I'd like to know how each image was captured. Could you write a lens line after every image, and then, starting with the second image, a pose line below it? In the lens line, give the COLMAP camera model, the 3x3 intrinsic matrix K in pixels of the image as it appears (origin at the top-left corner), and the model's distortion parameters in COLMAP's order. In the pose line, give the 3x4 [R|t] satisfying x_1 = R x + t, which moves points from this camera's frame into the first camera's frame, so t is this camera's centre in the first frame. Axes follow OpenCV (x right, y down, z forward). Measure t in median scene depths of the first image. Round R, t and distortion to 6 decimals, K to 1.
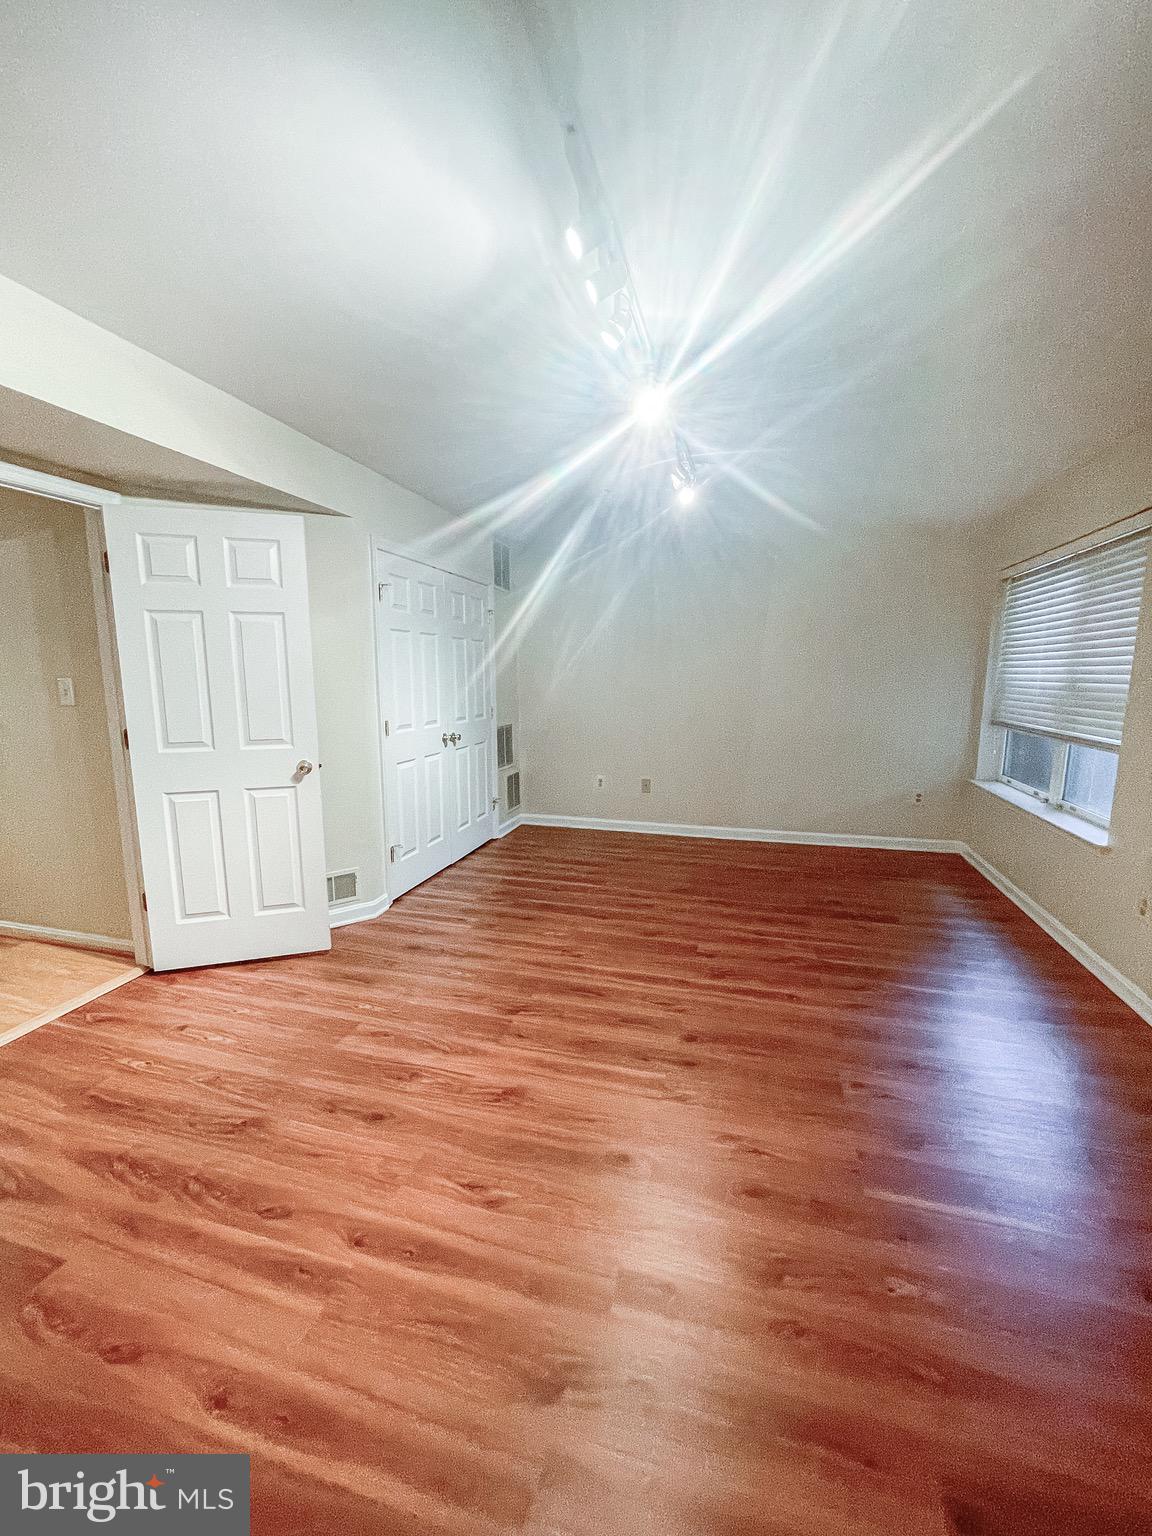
lens RADIAL K [[618.0, 0, 571.2], [0, 618.0, 763.0], [0, 0, 1]] dist [0.000297, -0.000220]
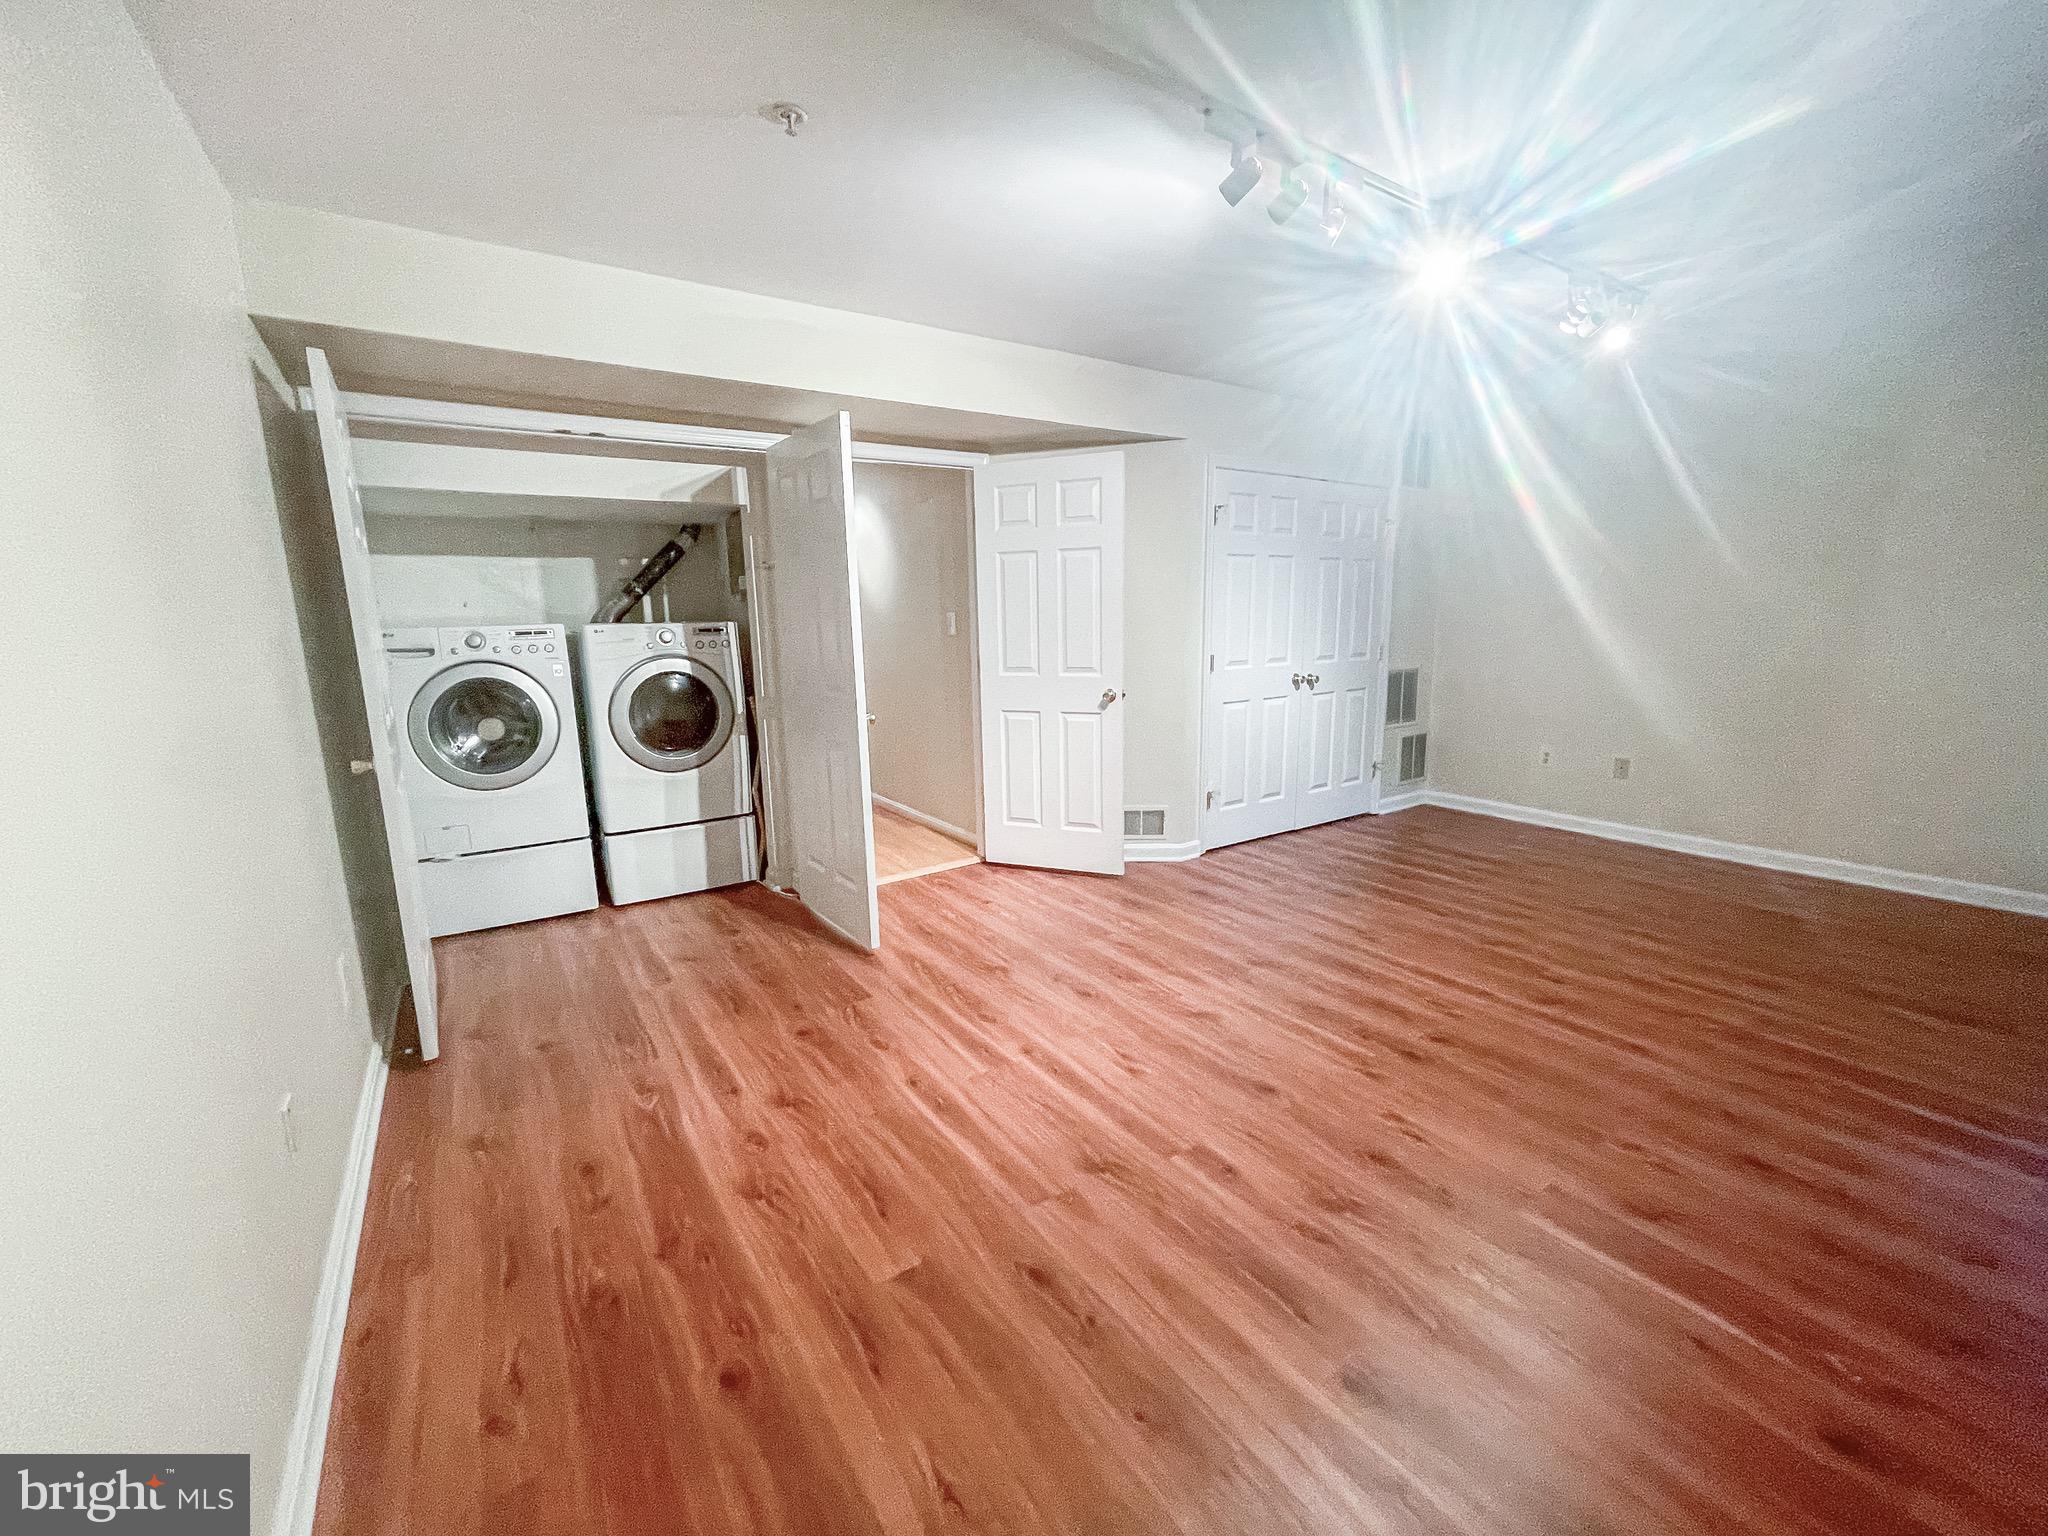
lens RADIAL K [[824.0, 0, 1040.1], [0, 824.0, 769.0], [0, 0, 1]] dist [0.000297, -0.000220]
pose [[0.776216, 0.103040, -0.621990, 0.356648], [-0.074171, 0.994628, 0.072210, 0.038592], [0.626089, -0.009917, 0.779688, -0.158761]]
